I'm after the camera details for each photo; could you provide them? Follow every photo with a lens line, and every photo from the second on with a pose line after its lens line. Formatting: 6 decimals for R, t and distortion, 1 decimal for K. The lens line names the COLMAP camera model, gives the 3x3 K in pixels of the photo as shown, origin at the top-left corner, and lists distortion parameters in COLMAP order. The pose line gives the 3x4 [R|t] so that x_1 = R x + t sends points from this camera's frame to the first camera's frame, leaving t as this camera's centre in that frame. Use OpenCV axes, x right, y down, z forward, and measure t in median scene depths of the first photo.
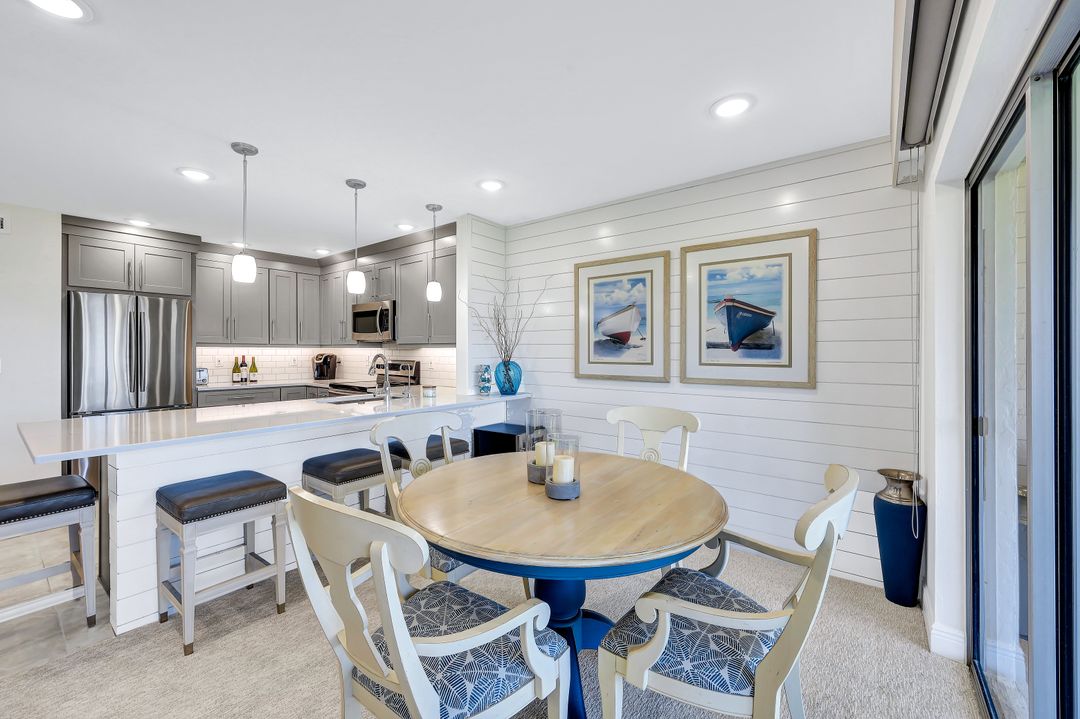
lens RADIAL K [[436.5, 0, 537.8], [0, 436.5, 354.1], [0, 0, 1]] dist [-0.004215, 0.001922]
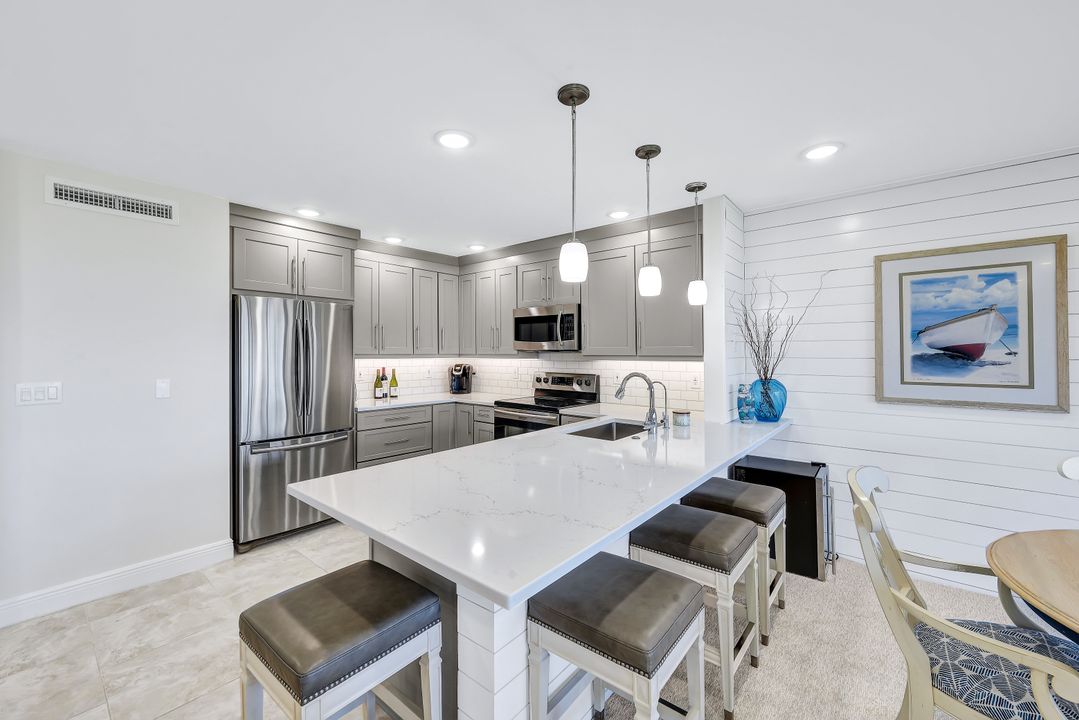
lens RADIAL K [[436.1, 0, 538.0], [0, 436.1, 352.0], [0, 0, 1]] dist [-0.004215, 0.001922]
pose [[0.999465, -0.003408, -0.032541, -0.487778], [0.003240, 0.999981, -0.005211, -0.032256], [0.032558, 0.005103, 0.999457, 0.199785]]
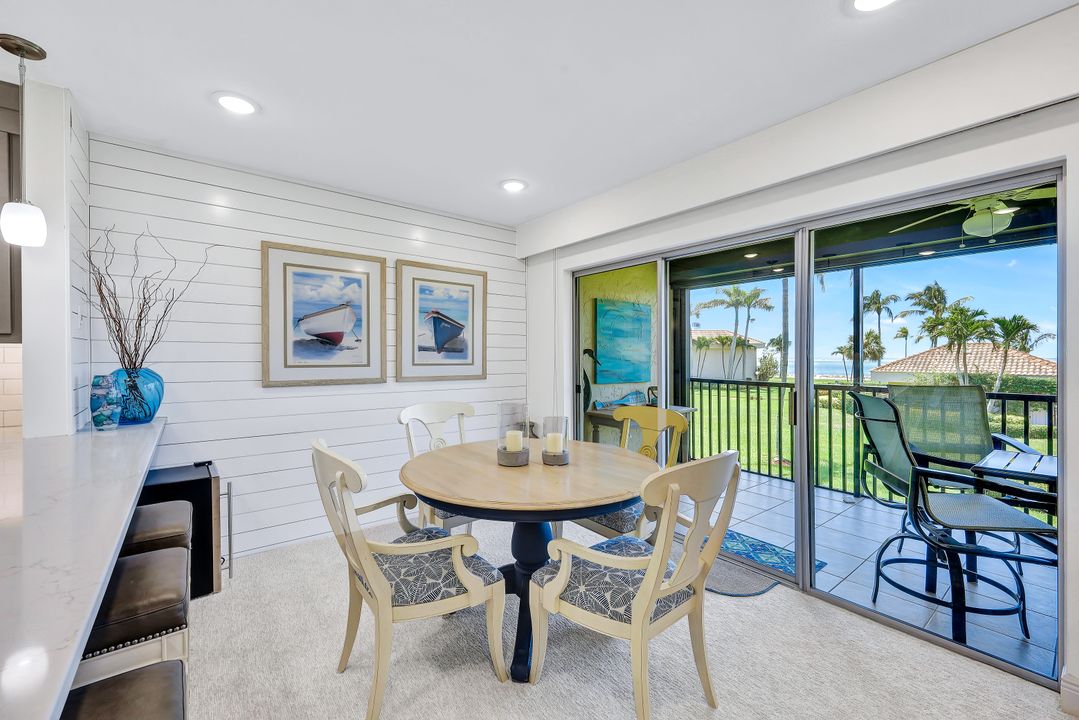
lens RADIAL K [[436.1, 0, 533.6], [0, 436.1, 356.7], [0, 0, 1]] dist [-0.004215, 0.001922]
pose [[0.240752, -0.001931, 0.970585, -0.549221], [0.002853, 0.999995, 0.001281, 0.001330], [-0.970582, 0.002461, 0.240757, 0.337193]]
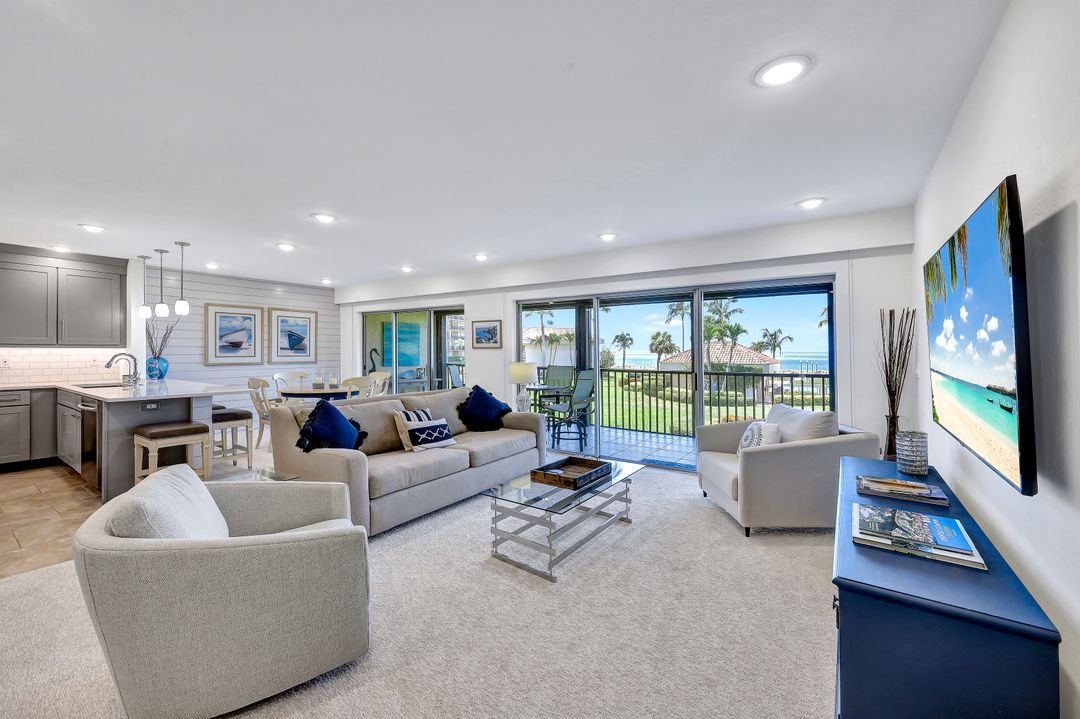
lens RADIAL K [[436.5, 0, 540.6], [0, 436.5, 348.1], [0, 0, 1]] dist [-0.004215, 0.001922]
pose [[-0.054349, 0.003697, 0.998515, -1.784267], [0.001018, 0.999993, -0.003647, -0.009493], [-0.998522, 0.000818, -0.054352, -0.292539]]
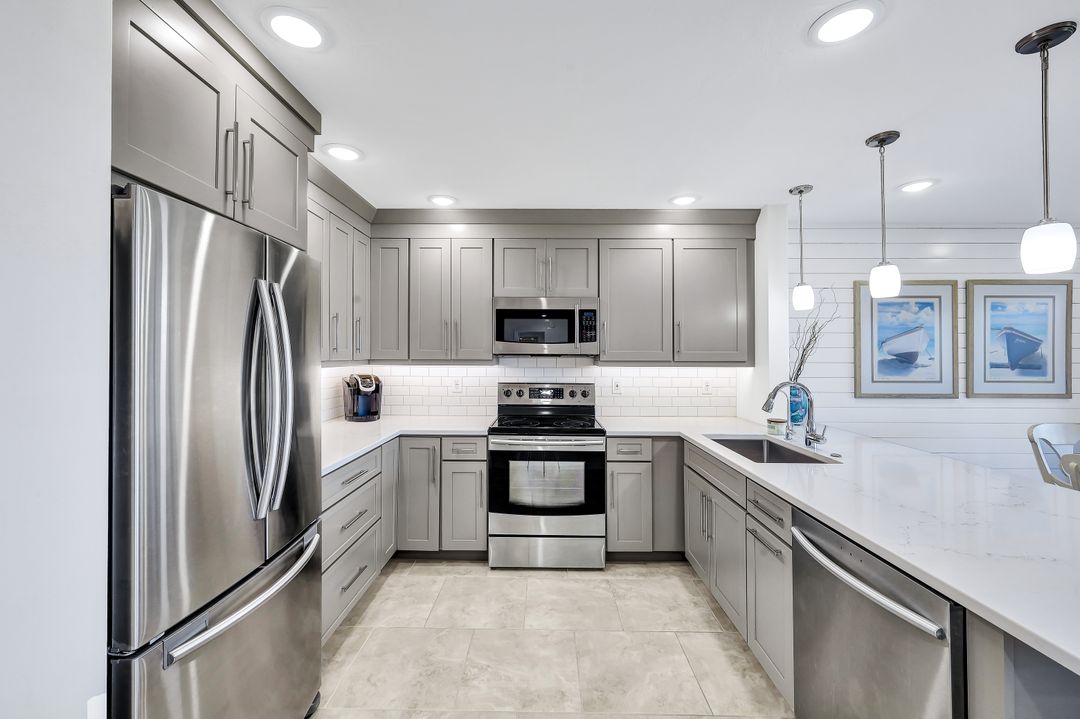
lens RADIAL K [[436.5, 0, 540.0], [0, 436.5, 353.3], [0, 0, 1]] dist [-0.004215, 0.001922]
pose [[0.793770, 0.001894, 0.608215, -1.047271], [0.002442, 0.999977, -0.006301, -0.039253], [-0.608213, 0.006487, 0.793748, 0.652752]]
